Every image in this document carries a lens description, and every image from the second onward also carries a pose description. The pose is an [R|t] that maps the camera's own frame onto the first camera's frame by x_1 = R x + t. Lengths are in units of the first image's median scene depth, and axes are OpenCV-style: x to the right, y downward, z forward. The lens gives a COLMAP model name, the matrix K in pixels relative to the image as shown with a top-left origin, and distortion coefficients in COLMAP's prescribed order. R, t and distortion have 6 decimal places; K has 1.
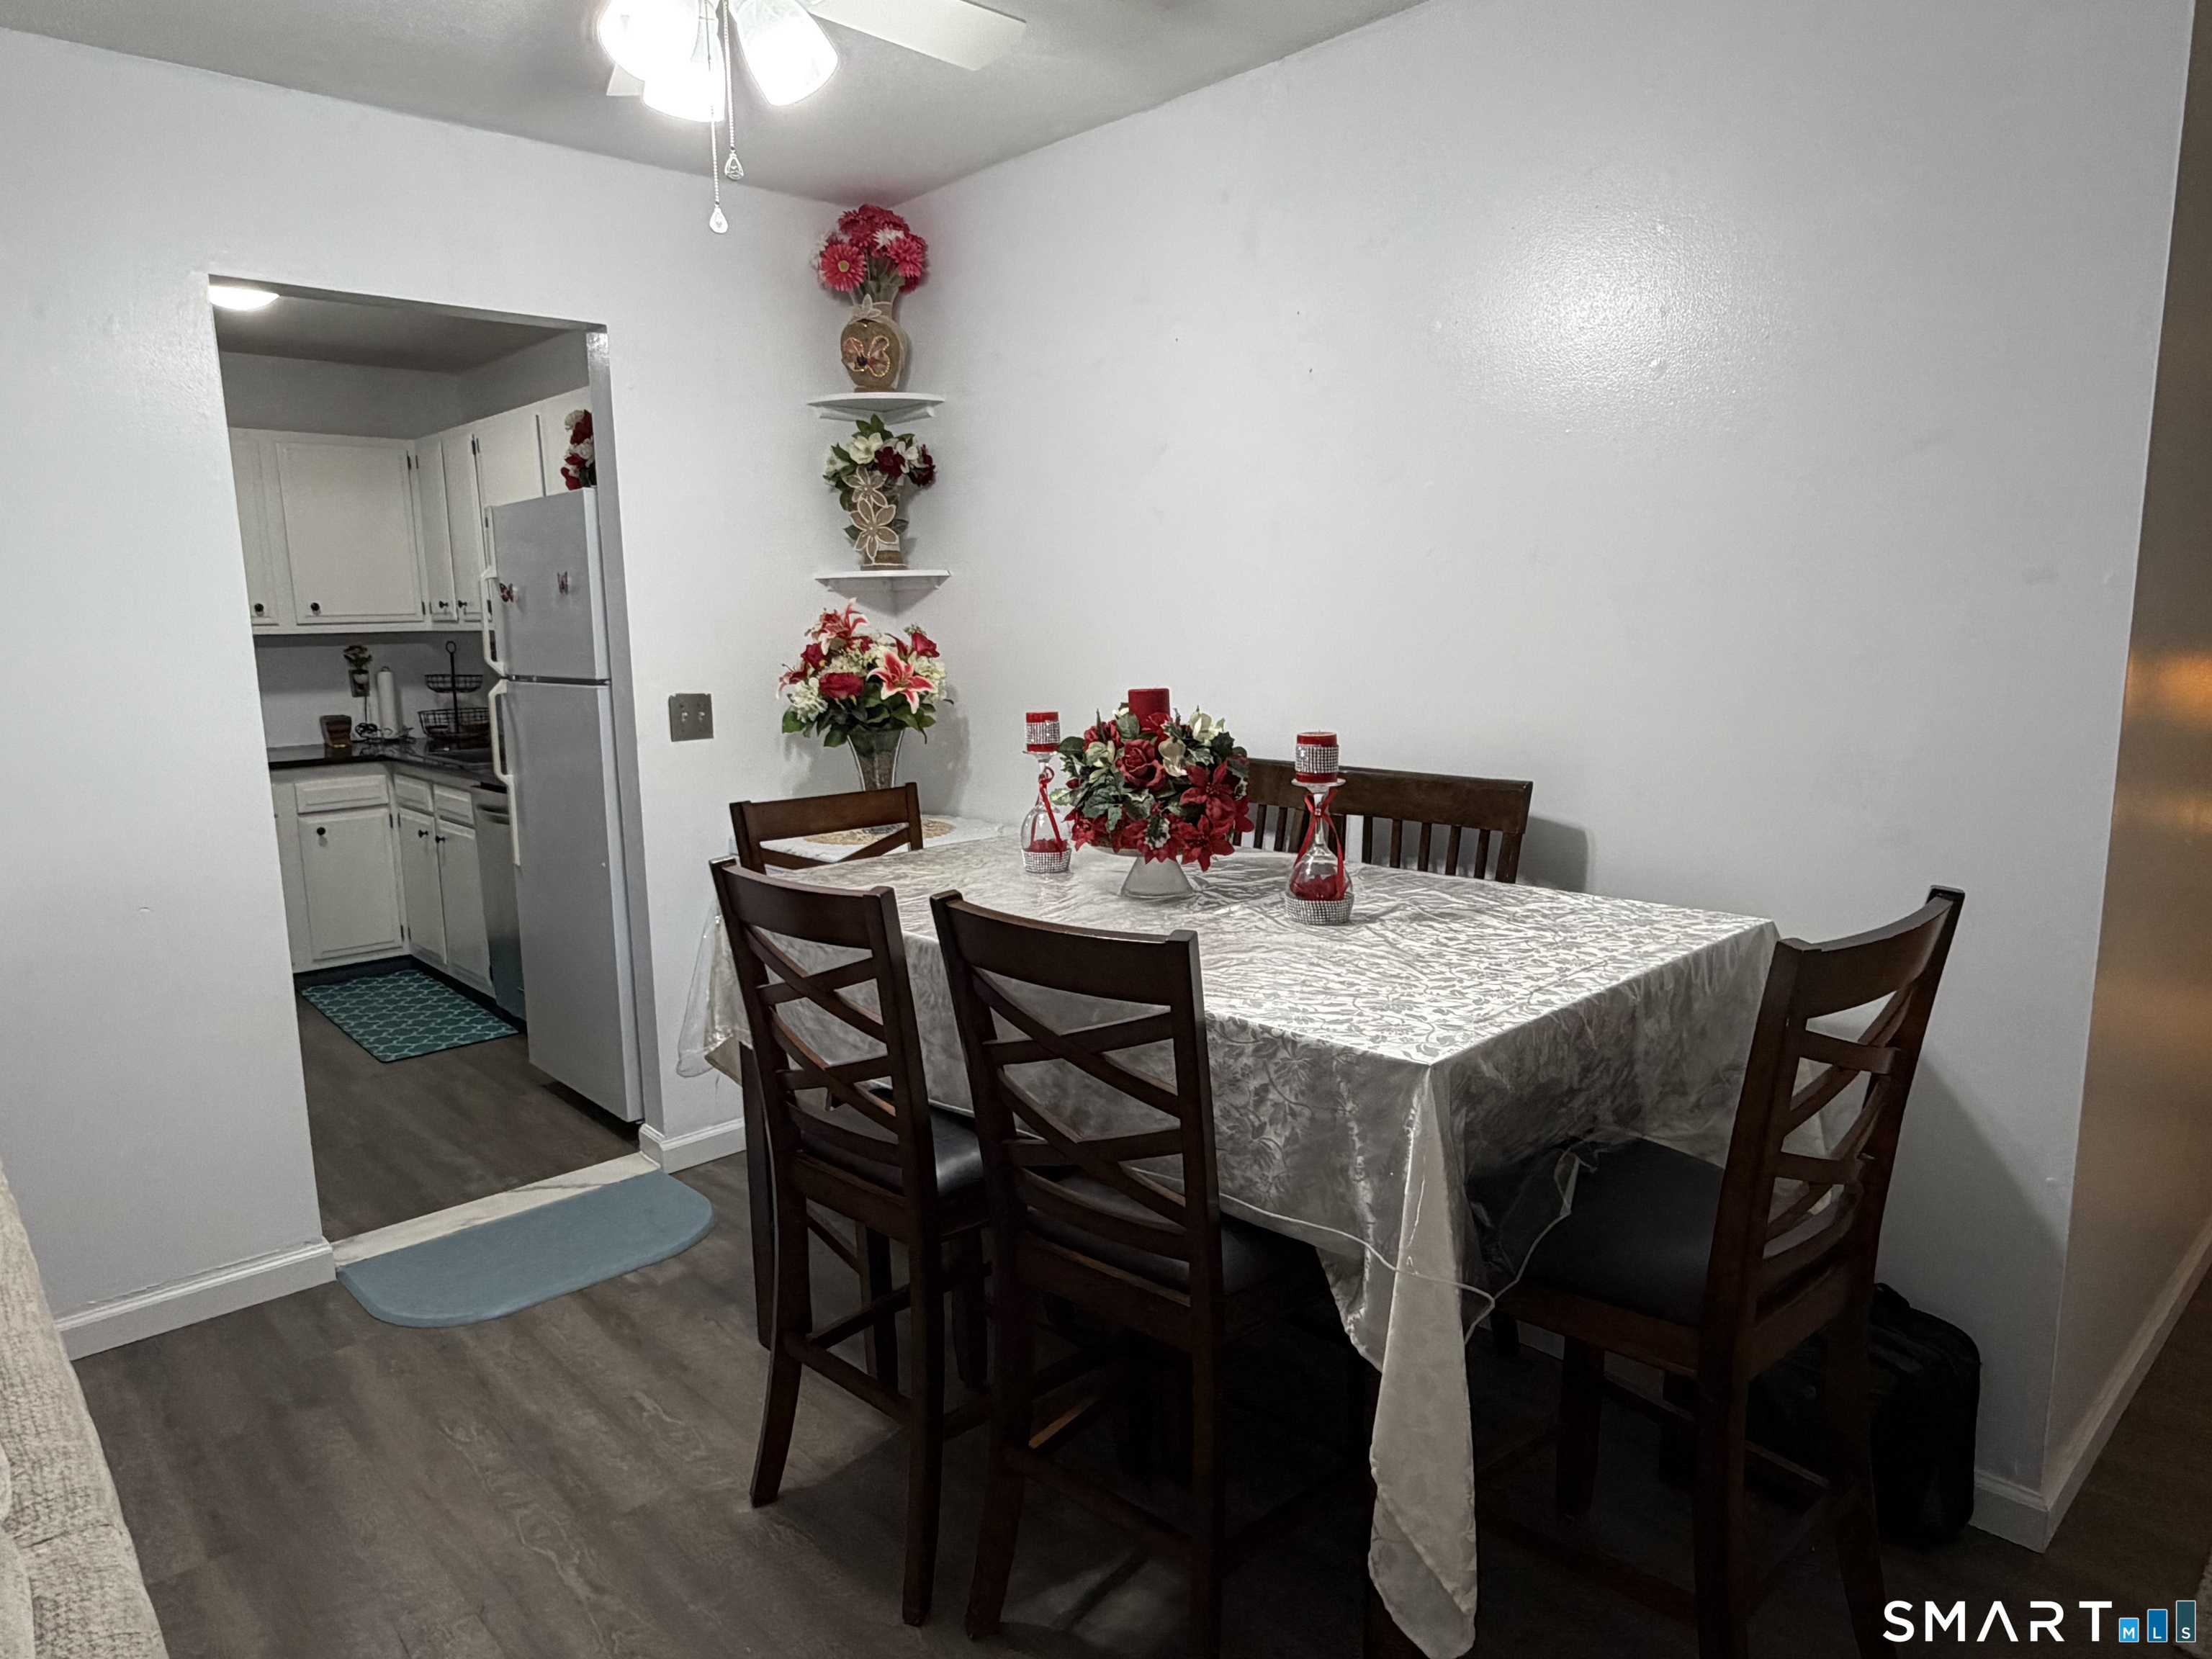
lens RADIAL K [[1356.9, 0, 1096.6], [0, 1356.9, 830.4], [0, 0, 1]] dist [0.000305, -0.000080]
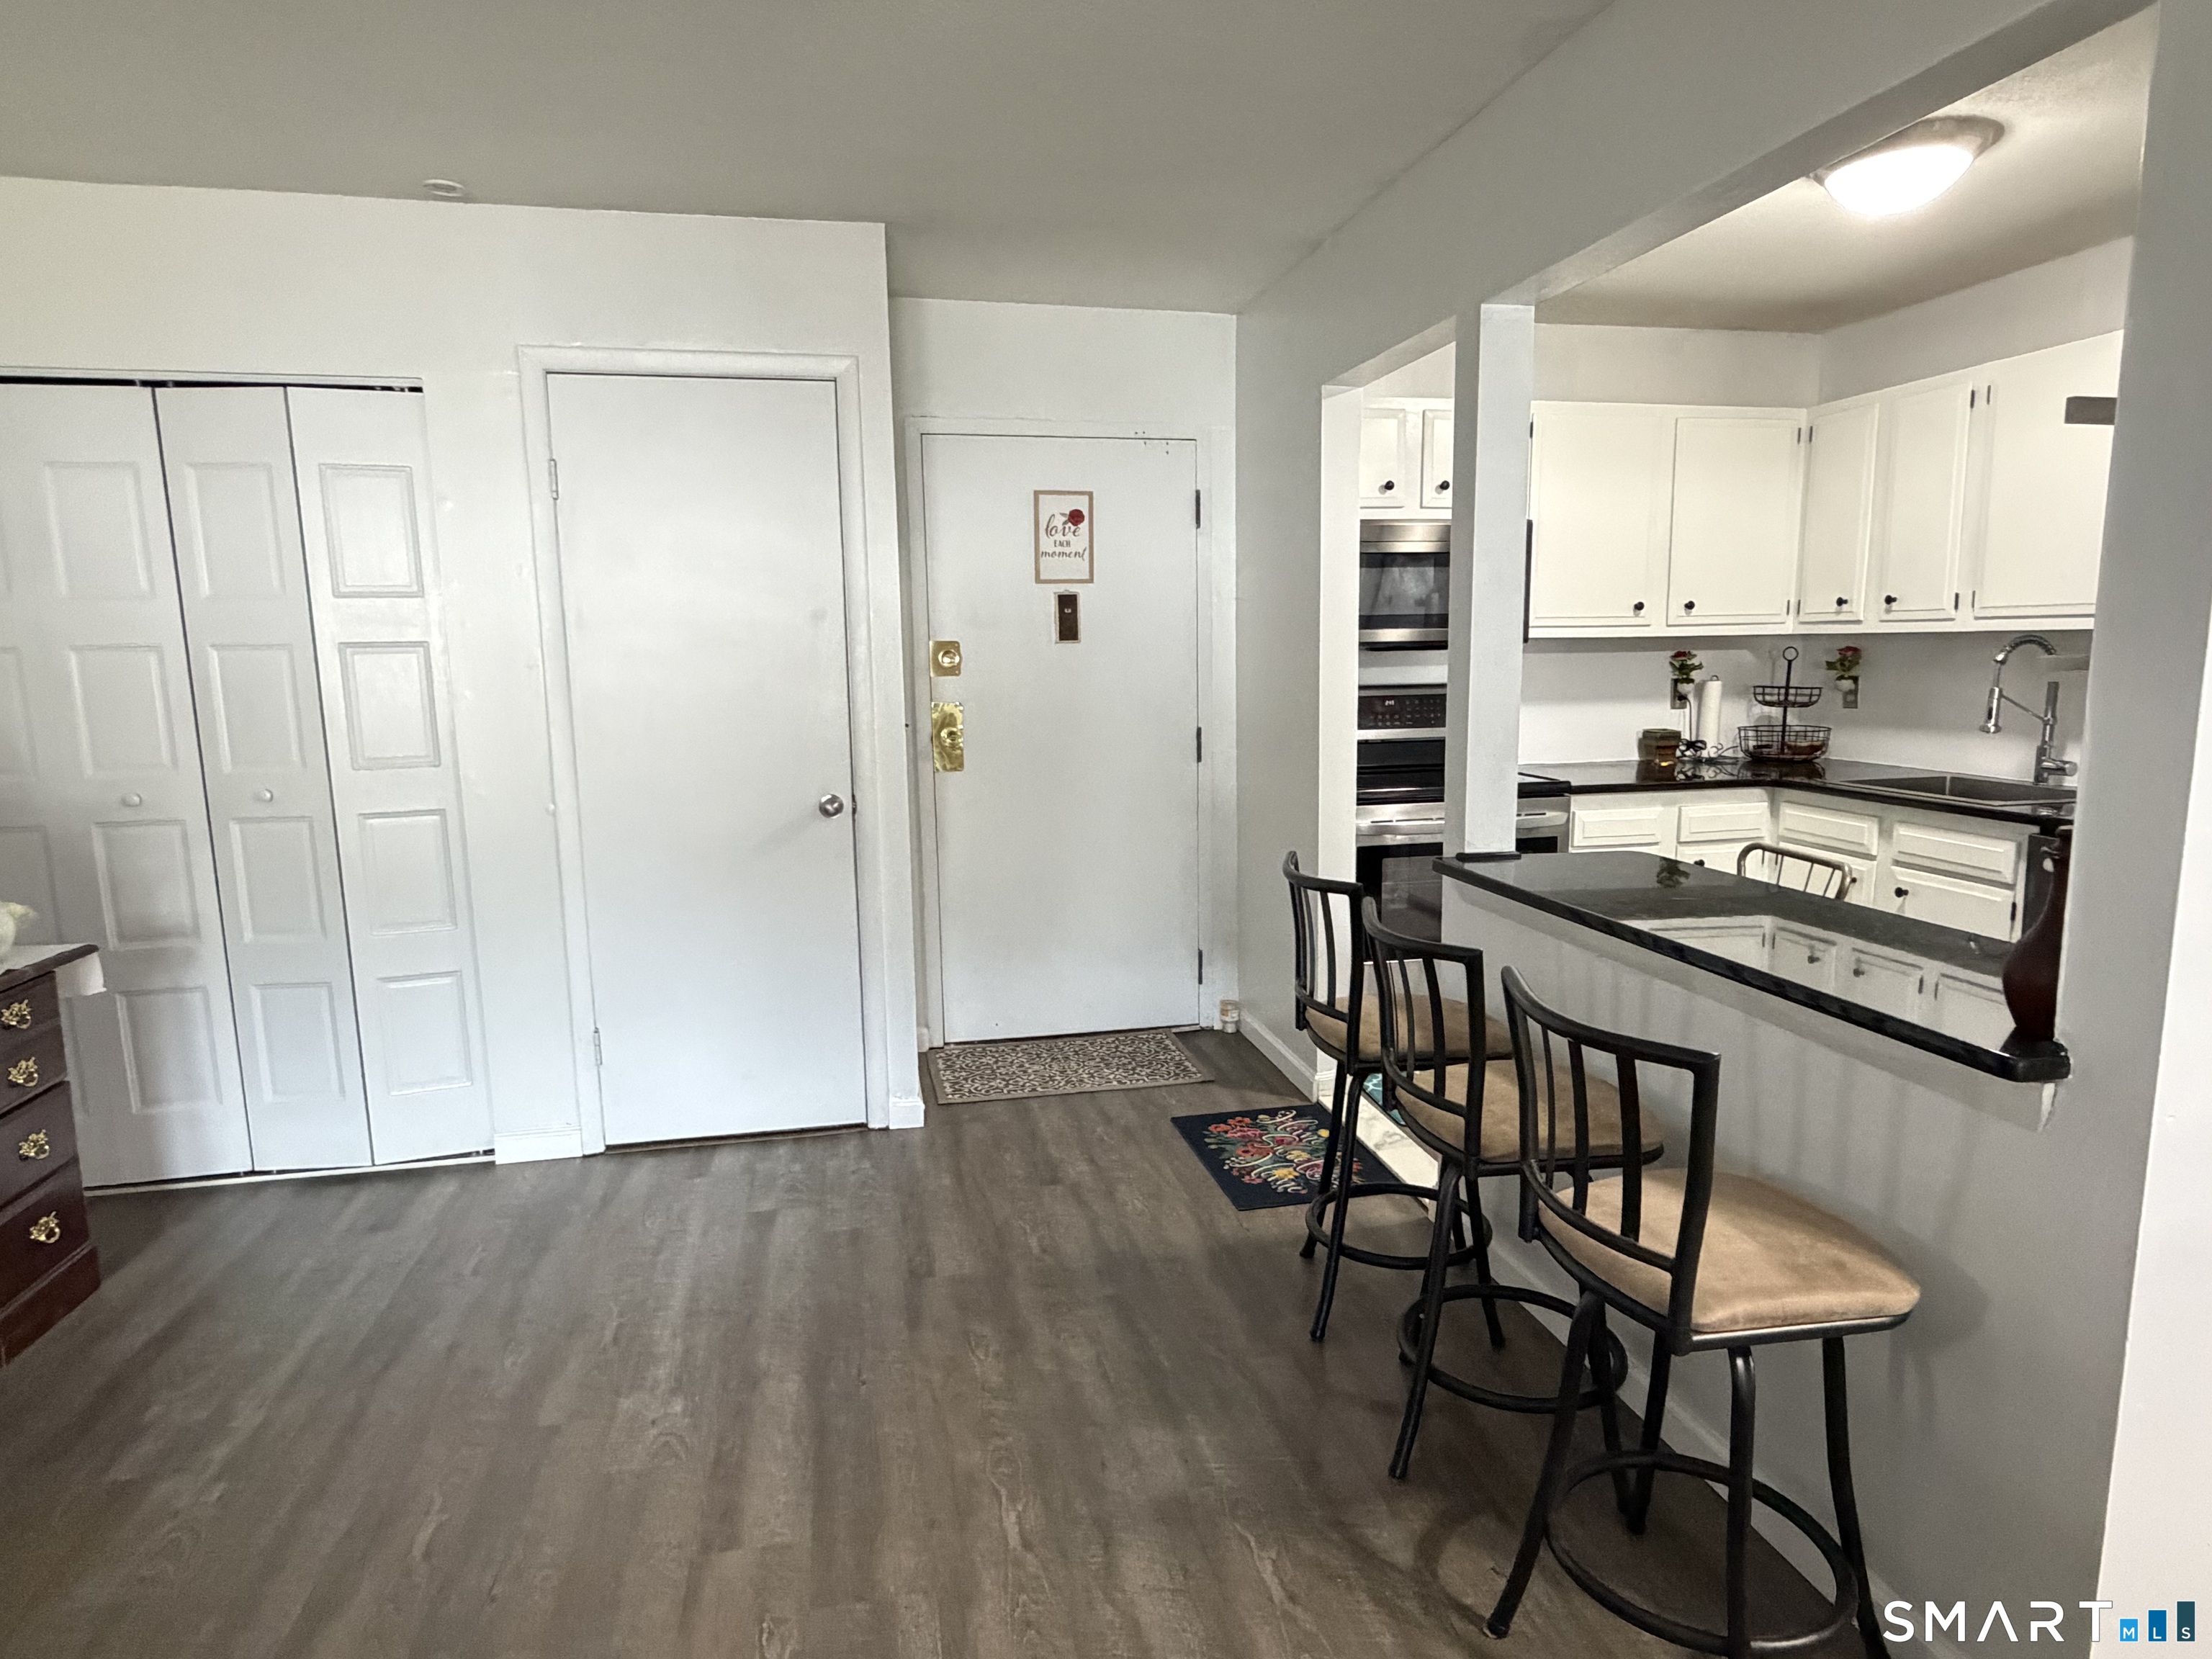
lens RADIAL K [[1267.7, 0, 1100.1], [0, 1267.7, 831.1], [0, 0, 1]] dist [0.002138, 0.000846]
pose [[0.848636, 0.083381, -0.522365, -0.430747], [-0.085339, 0.996144, 0.020364, -0.003841], [0.522049, 0.027297, 0.852479, 0.102538]]
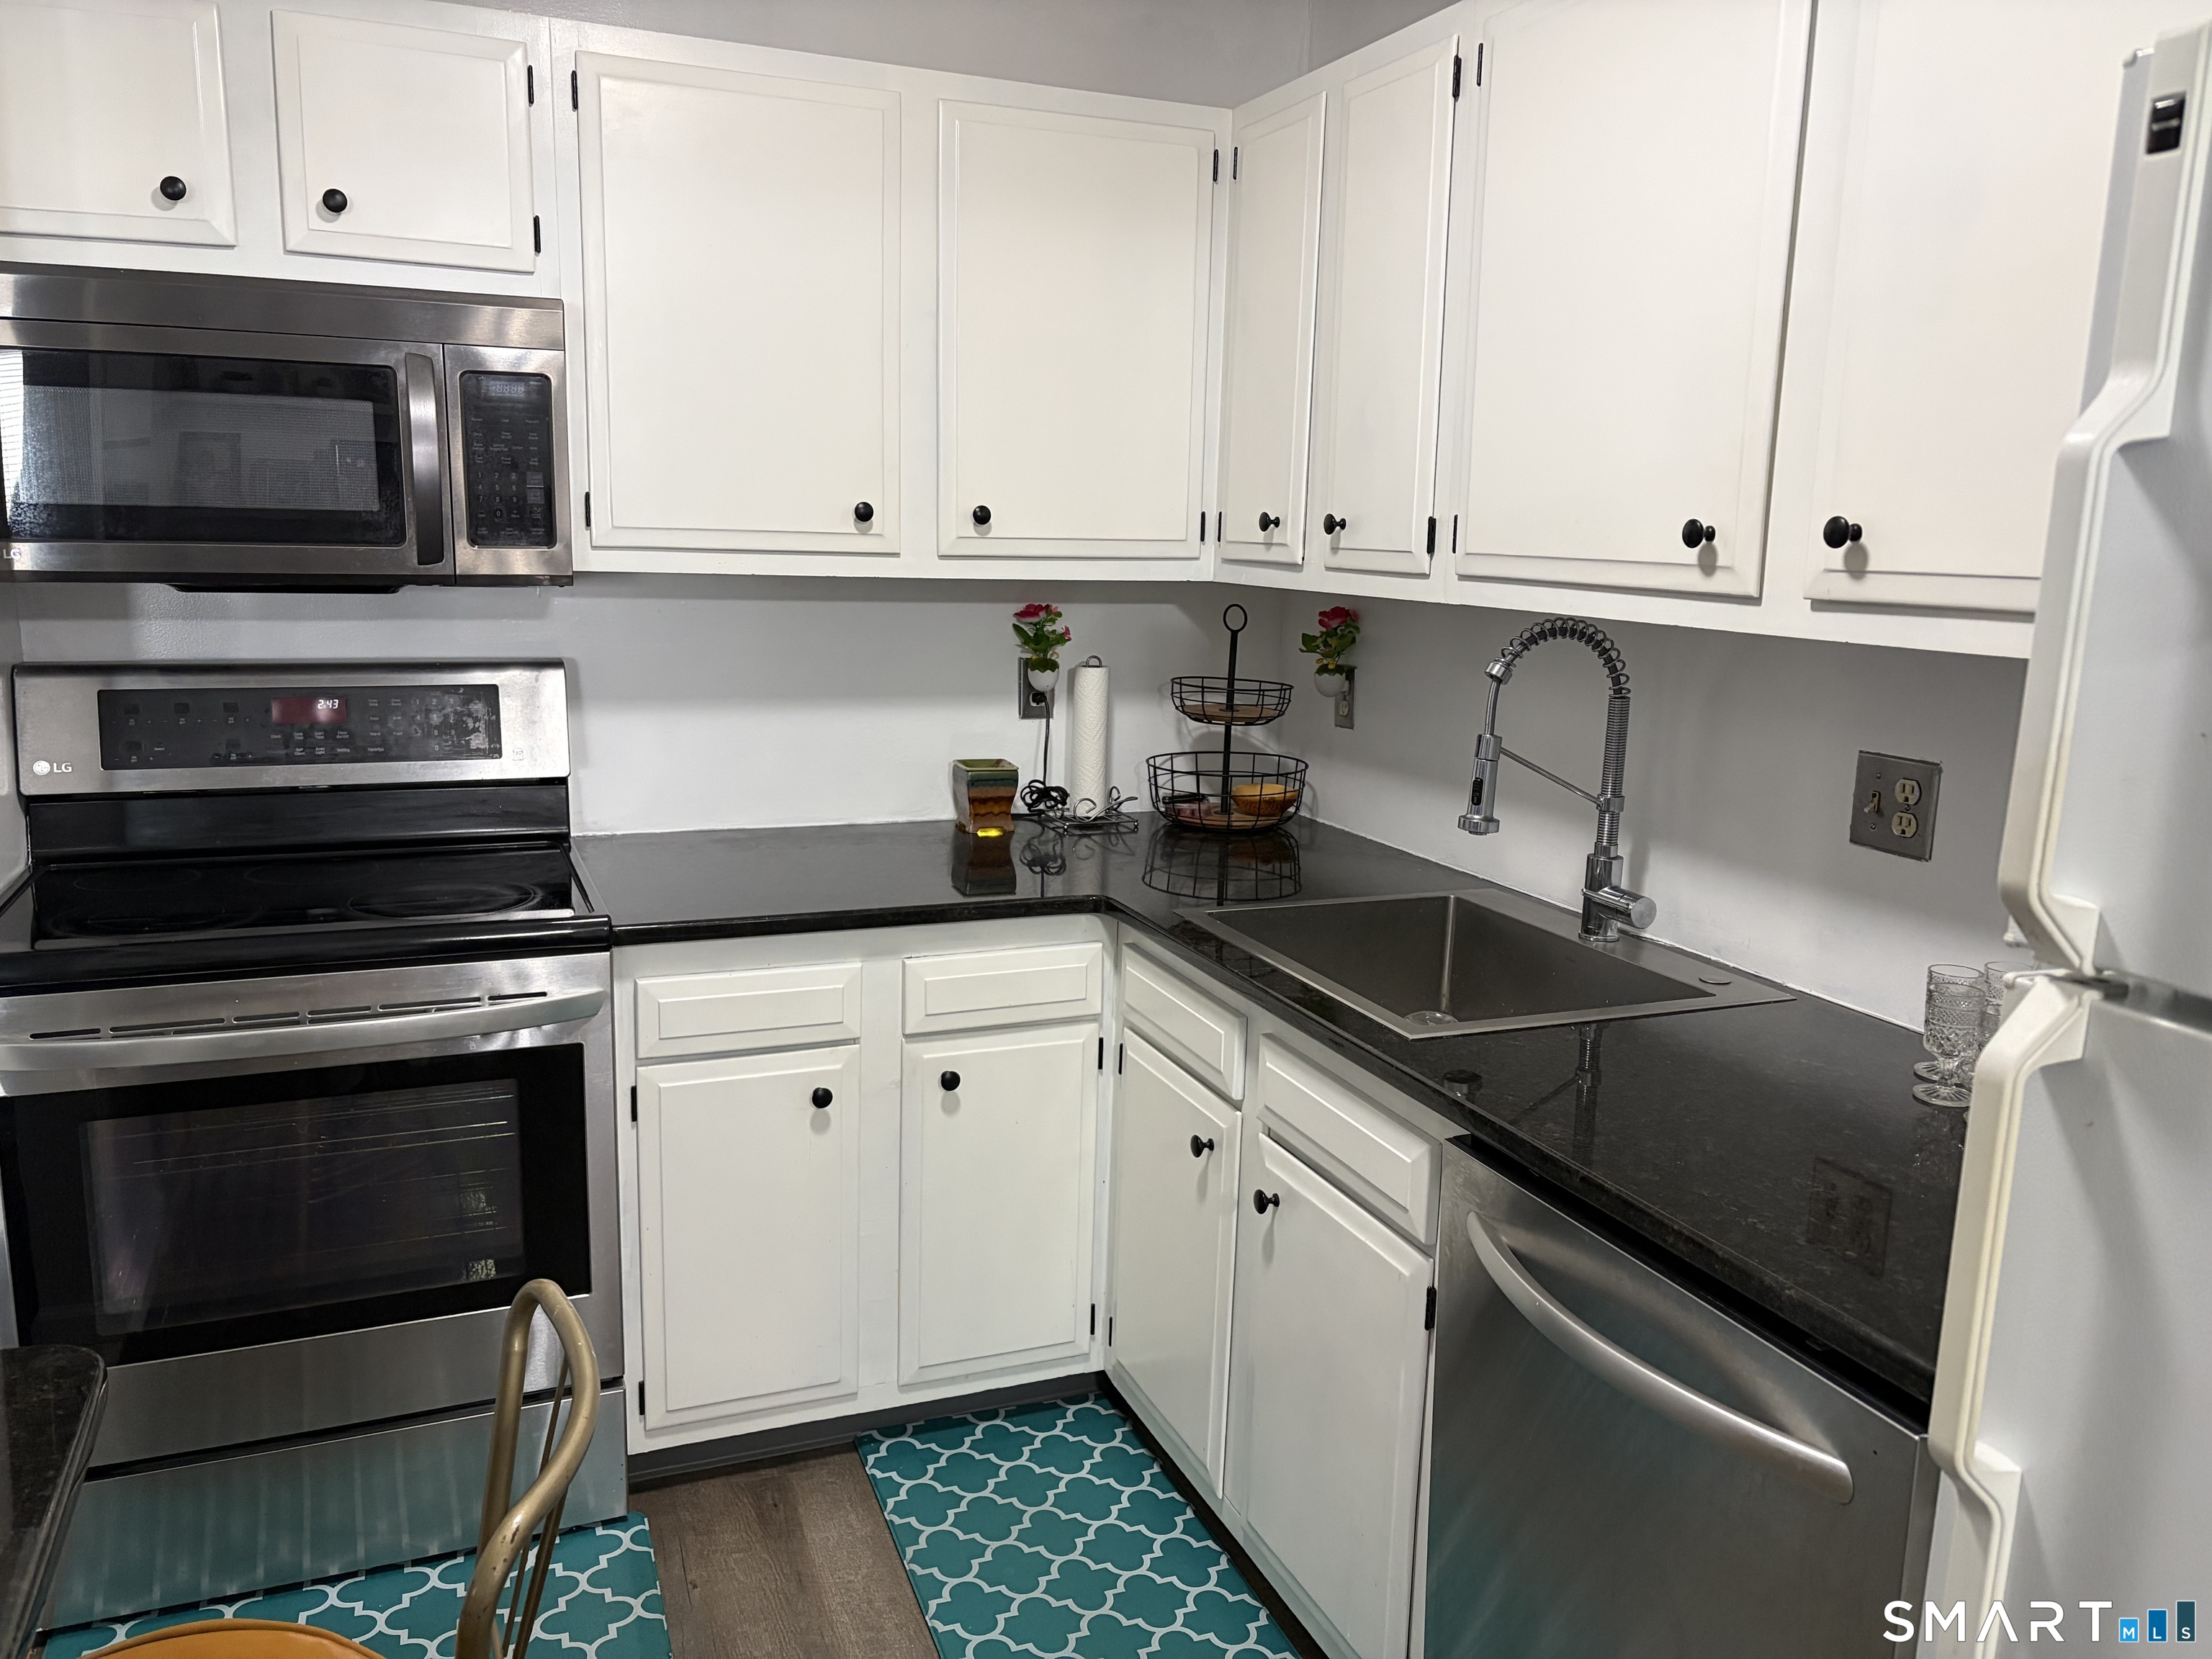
lens RADIAL K [[1665.5, 0, 1116.3], [0, 1665.5, 829.5], [0, 0, 1]] dist [0.044452, -0.002062]
pose [[0.932574, 0.108760, -0.344204, -0.331286], [-0.100758, 0.994061, 0.041109, -0.088997], [0.346631, -0.003656, 0.937994, 0.505525]]
